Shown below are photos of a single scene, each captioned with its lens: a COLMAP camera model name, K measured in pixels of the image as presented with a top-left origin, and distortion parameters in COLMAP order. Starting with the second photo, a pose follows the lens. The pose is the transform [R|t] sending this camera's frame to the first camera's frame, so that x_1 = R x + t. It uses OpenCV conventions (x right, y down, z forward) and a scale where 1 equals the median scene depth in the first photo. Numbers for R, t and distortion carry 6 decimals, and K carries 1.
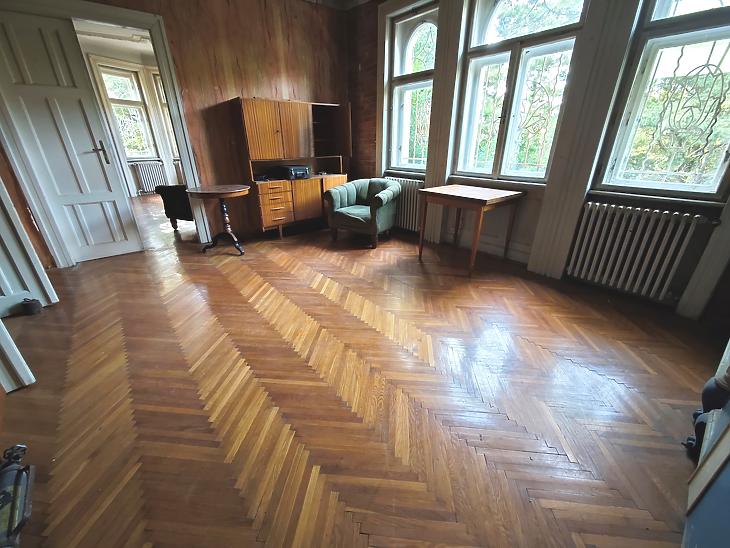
lens RADIAL K [[303.9, 0, 365.0], [0, 303.9, 274.0], [0, 0, 1]] dist [0.000854, 0.000435]
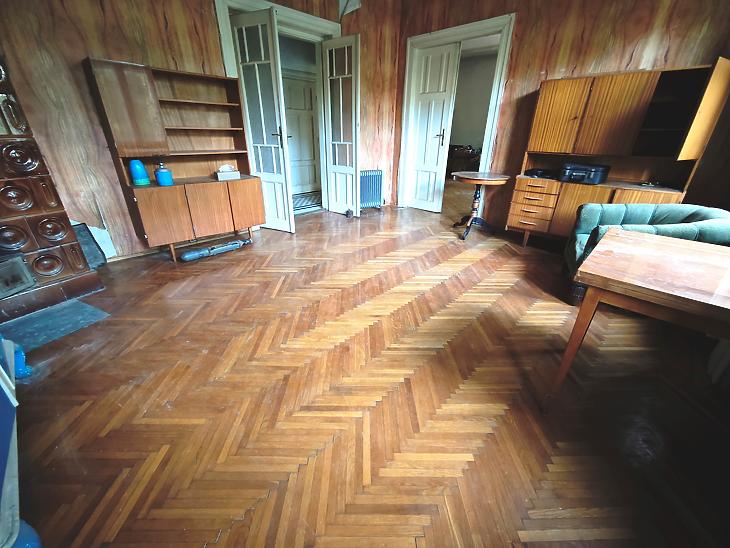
lens RADIAL K [[303.9, 0, 365.0], [0, 303.9, 274.0], [0, 0, 1]] dist [0.000854, 0.000435]
pose [[0.104603, 0.433723, -0.894954, 0.565202], [-0.405970, 0.840122, 0.359699, -0.207834], [0.907880, 0.325699, 0.263958, 0.462480]]
